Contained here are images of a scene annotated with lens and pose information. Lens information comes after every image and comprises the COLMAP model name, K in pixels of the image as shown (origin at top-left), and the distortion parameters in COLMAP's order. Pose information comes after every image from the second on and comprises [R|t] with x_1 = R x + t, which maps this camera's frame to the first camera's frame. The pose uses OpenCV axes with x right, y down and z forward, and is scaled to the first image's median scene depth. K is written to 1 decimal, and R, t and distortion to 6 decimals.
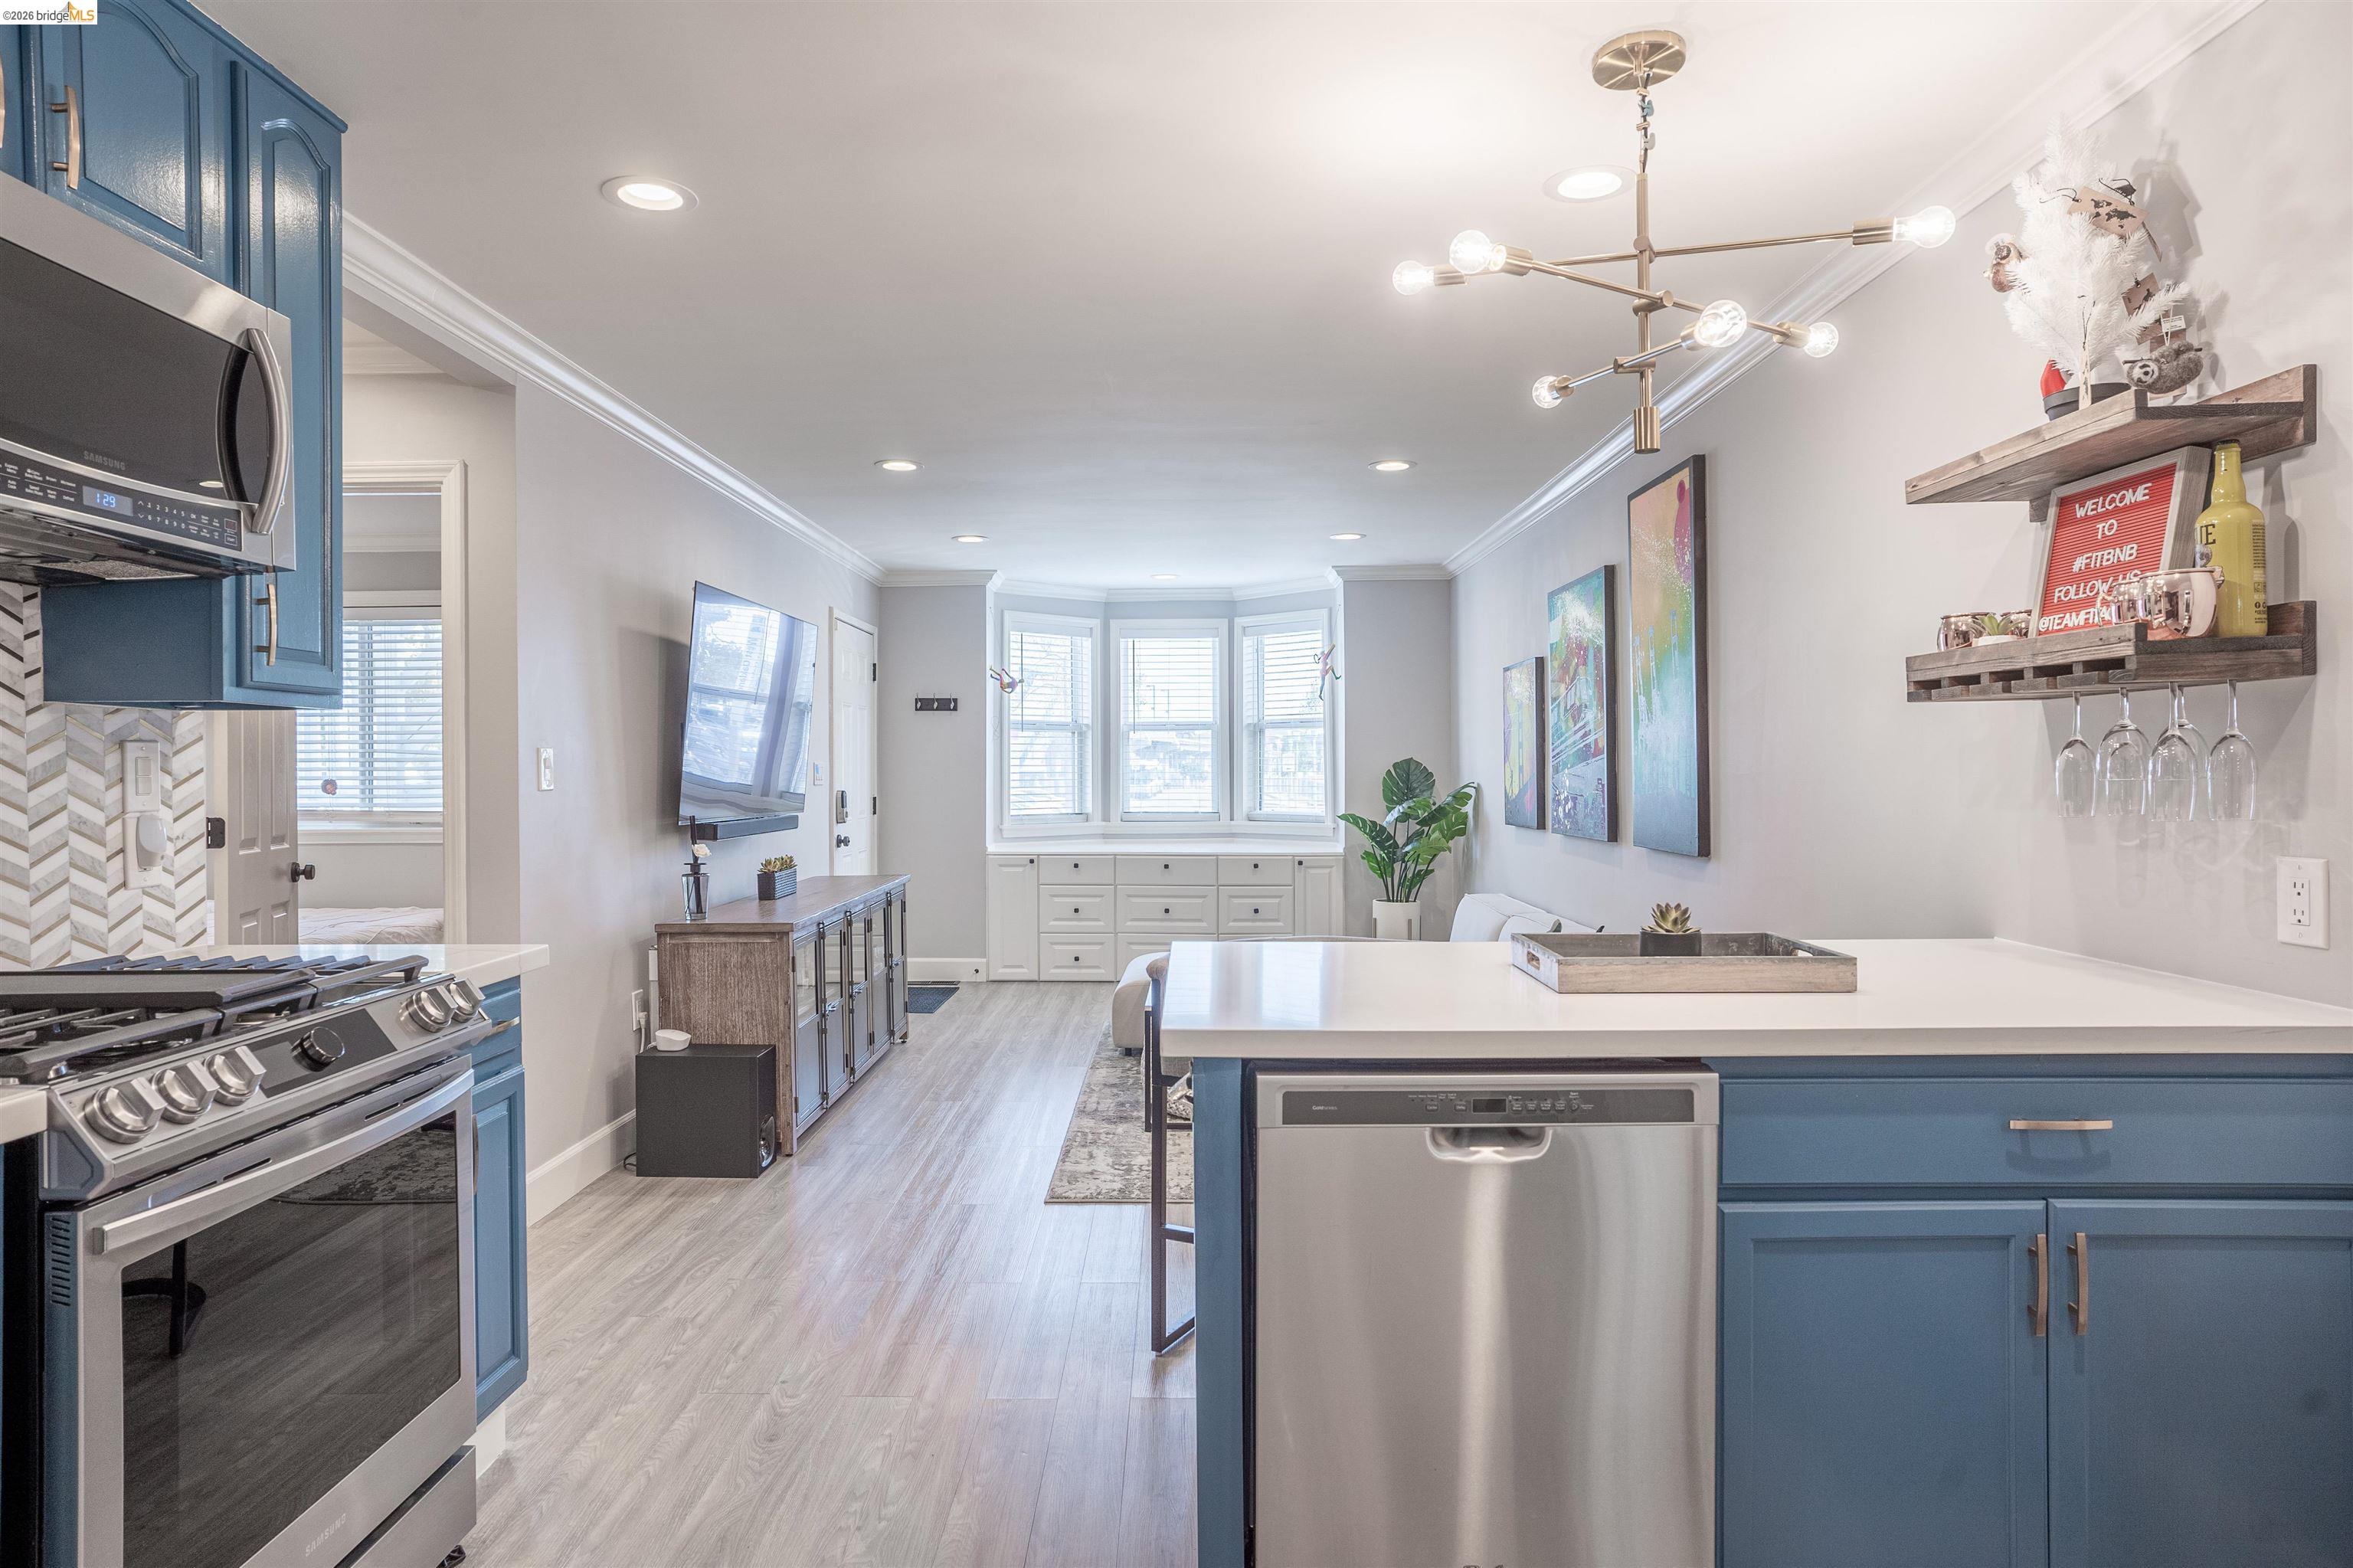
lens RADIAL K [[1351.5, 0, 1176.5], [0, 1351.5, 784.0], [0, 0, 1]] dist [0.000444, 0.000132]
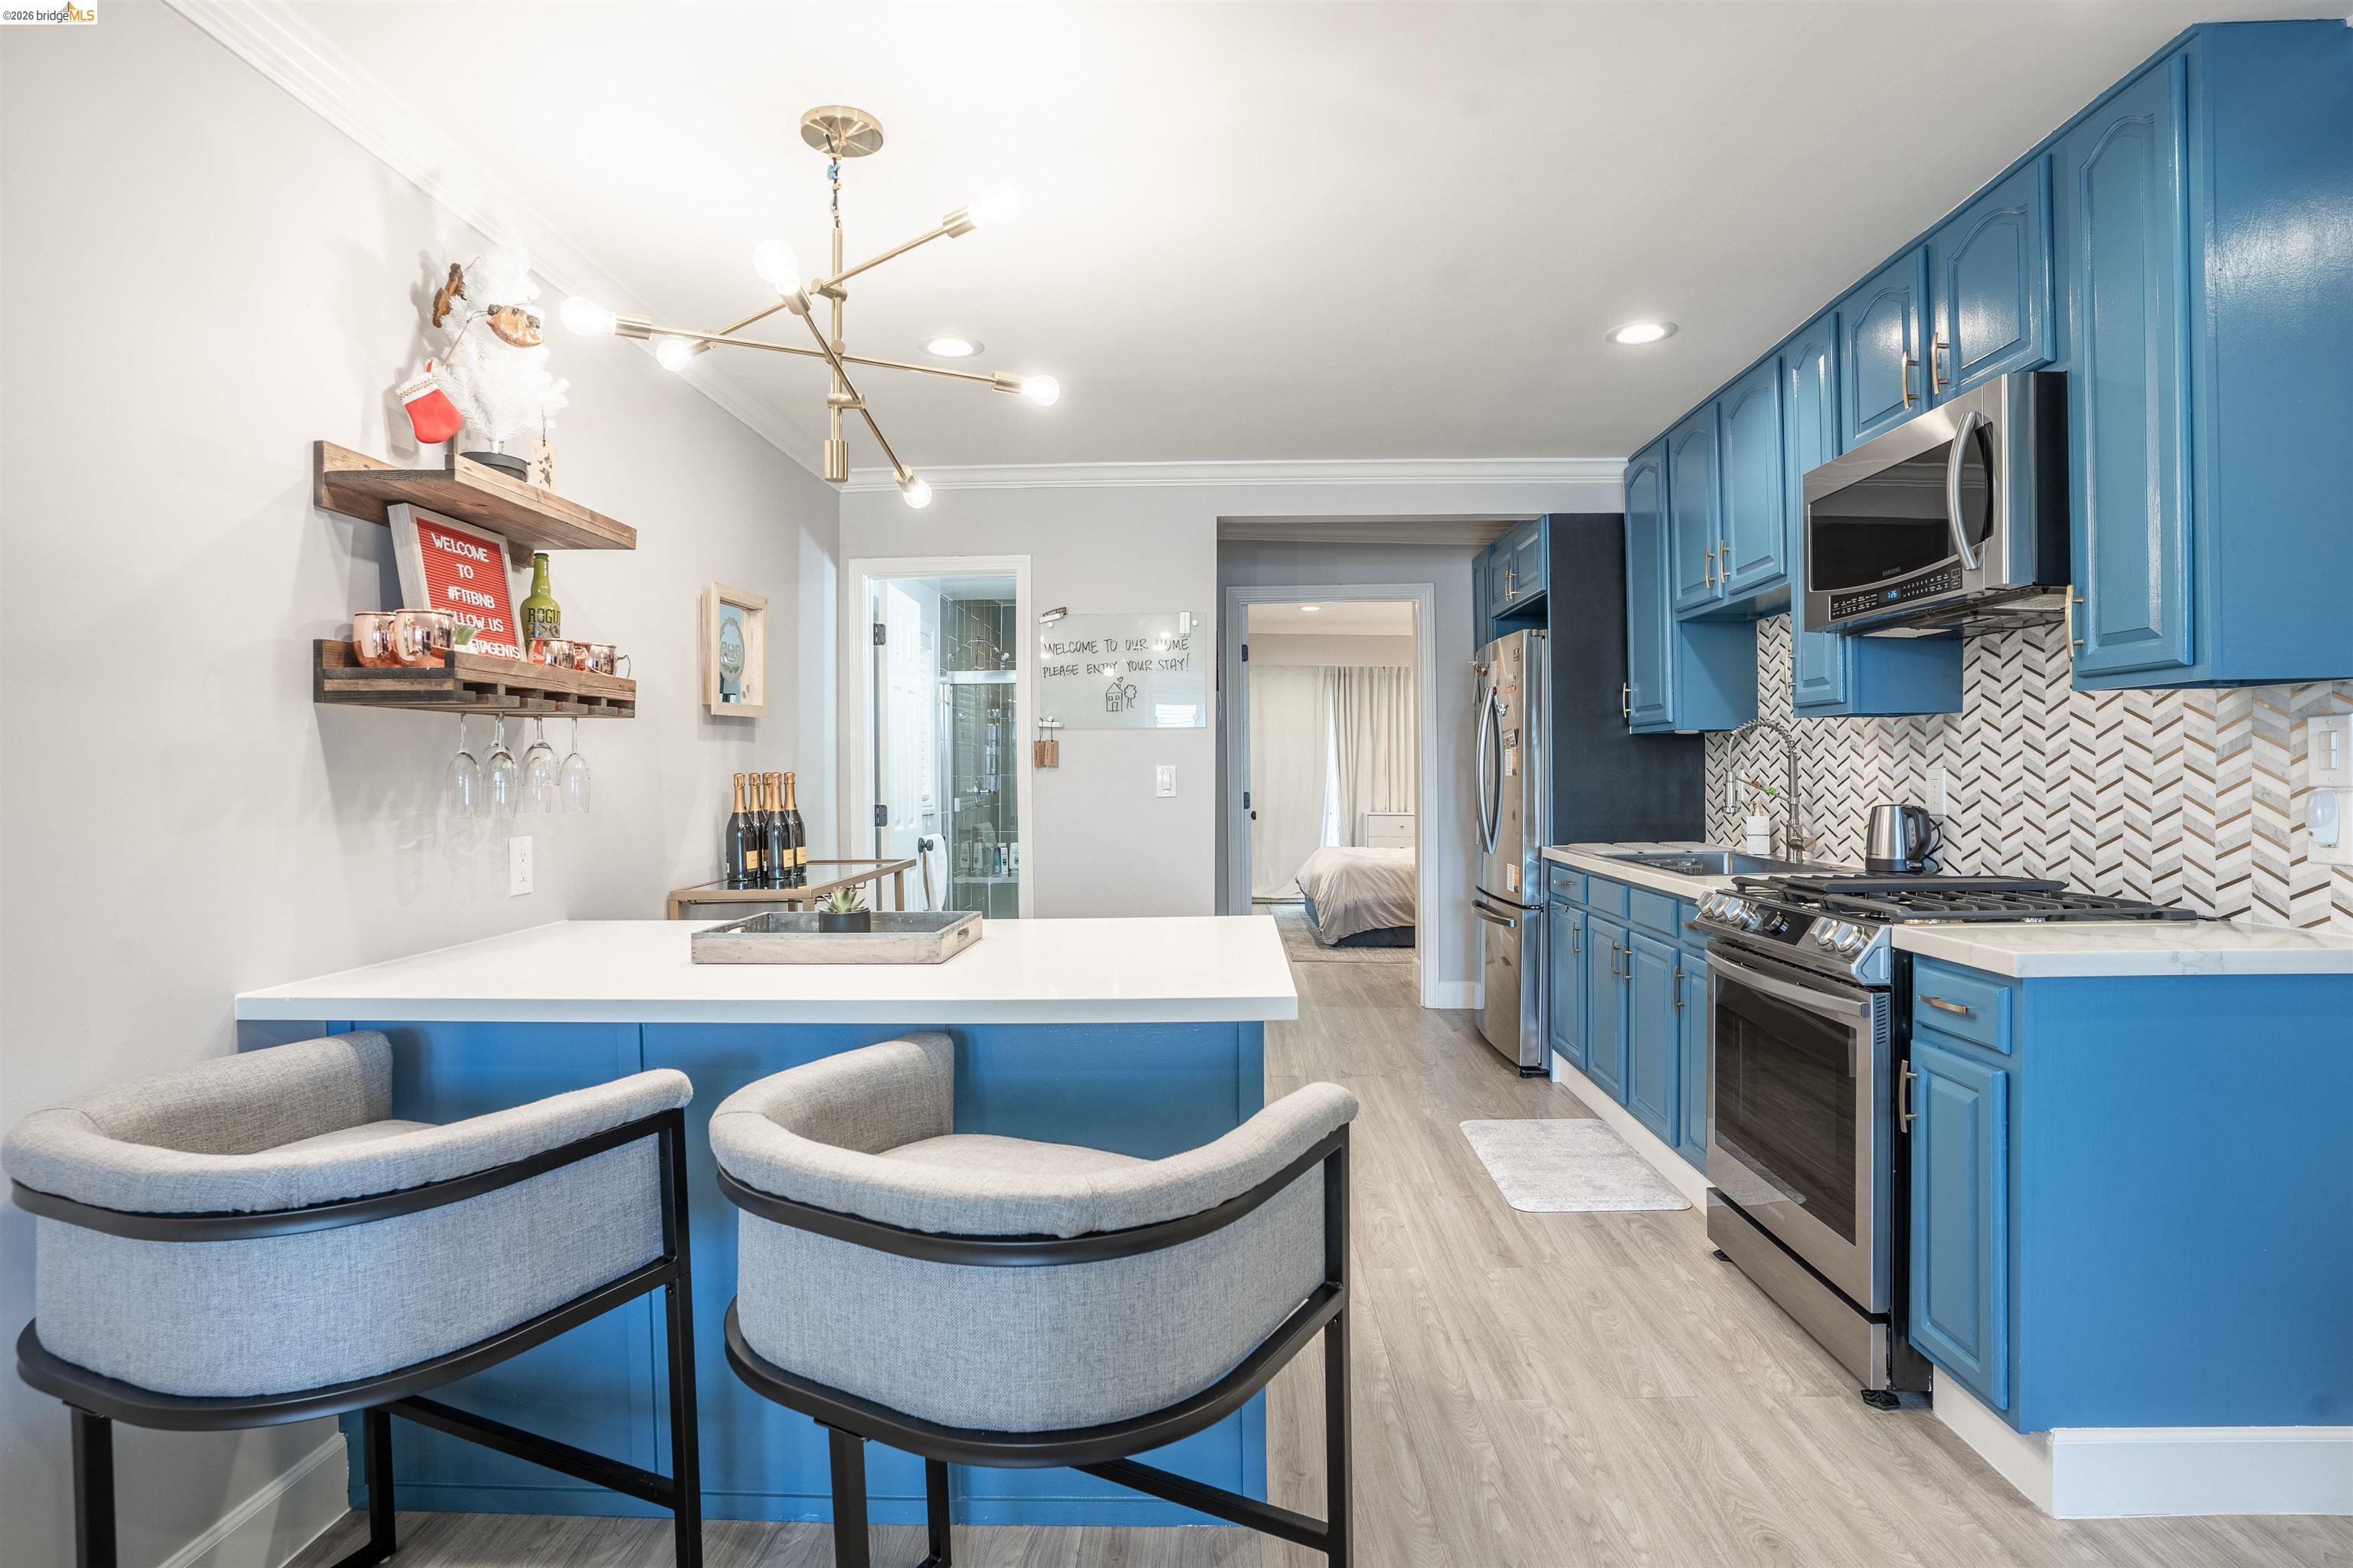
lens RADIAL K [[1172.6, 0, 1186.2], [0, 1172.6, 777.6], [0, 0, 1]] dist [-0.071887, 0.036176]
pose [[-0.999641, 0.017783, 0.020028, 0.051692], [0.018057, 0.999745, 0.013557, -0.013666], [-0.019782, 0.013914, -0.999707, 1.997312]]
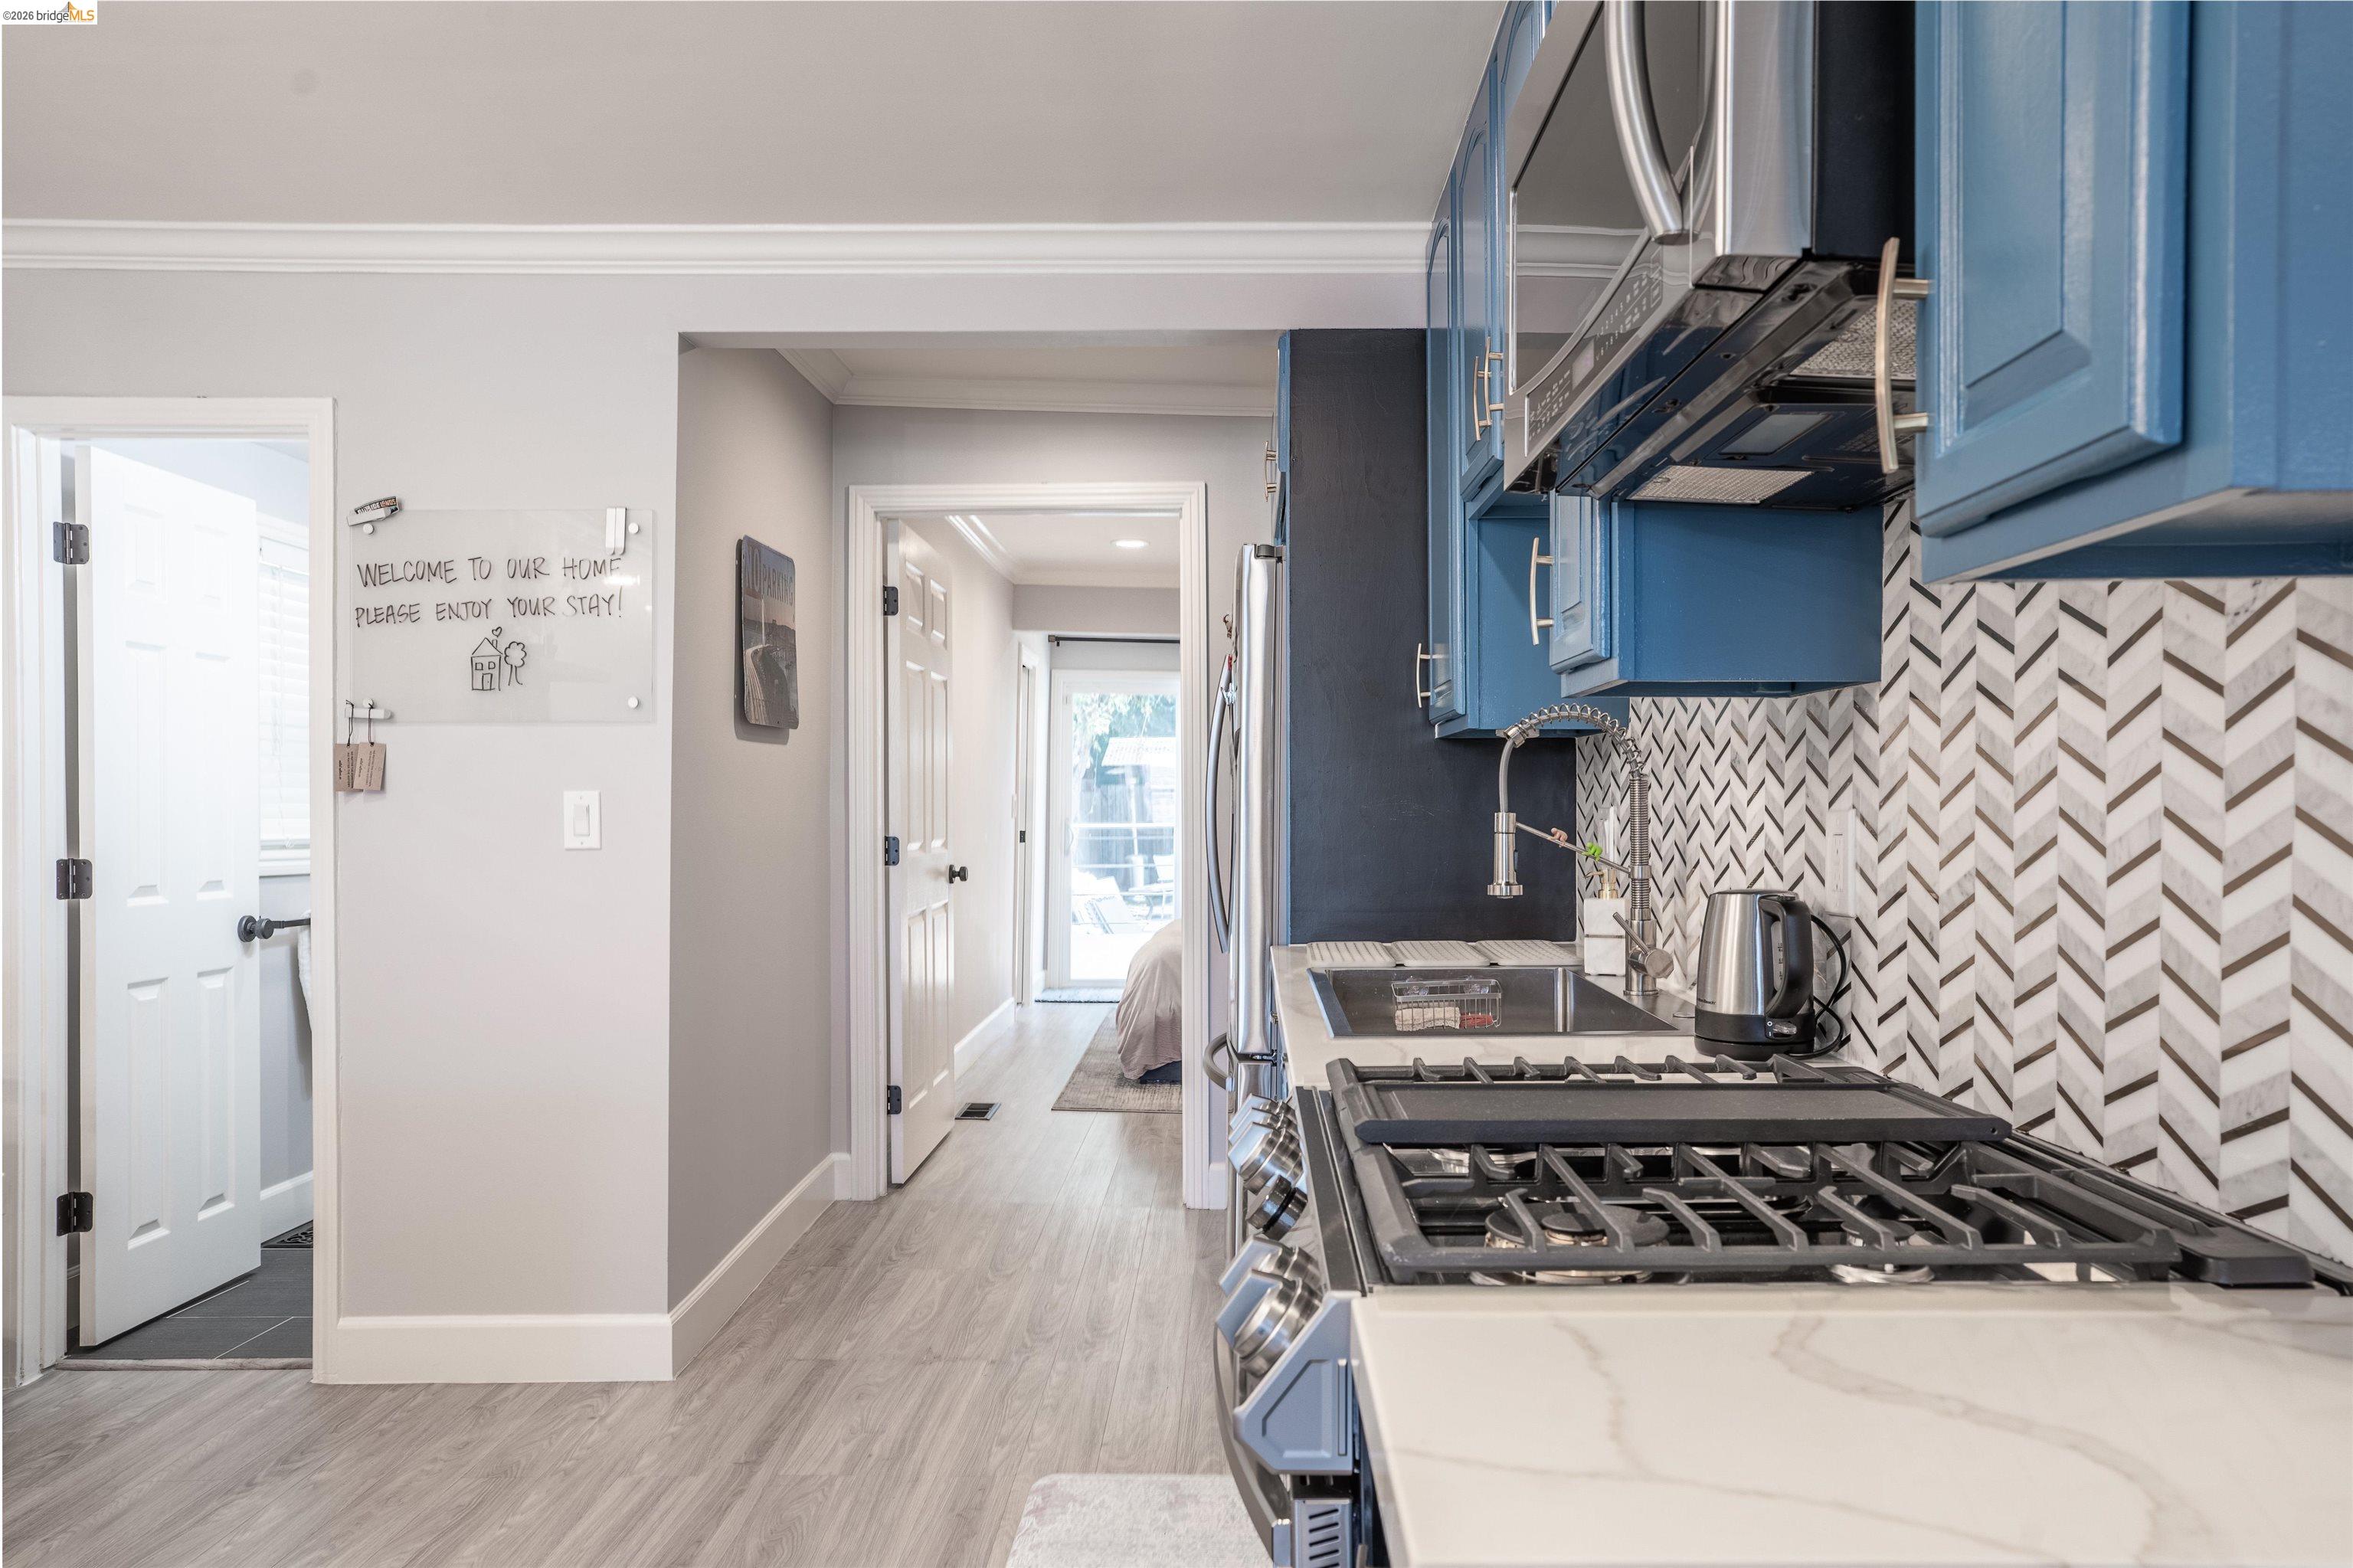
lens RADIAL K [[1590.2, 0, 1220.8], [0, 1590.2, 831.3], [0, 0, 1]] dist [-0.004222, 0.000873]
pose [[-0.999905, 0.009923, 0.009572, -0.504833], [0.010196, 0.999530, 0.028903, -0.006592], [-0.009280, 0.028998, -0.999536, 1.447084]]
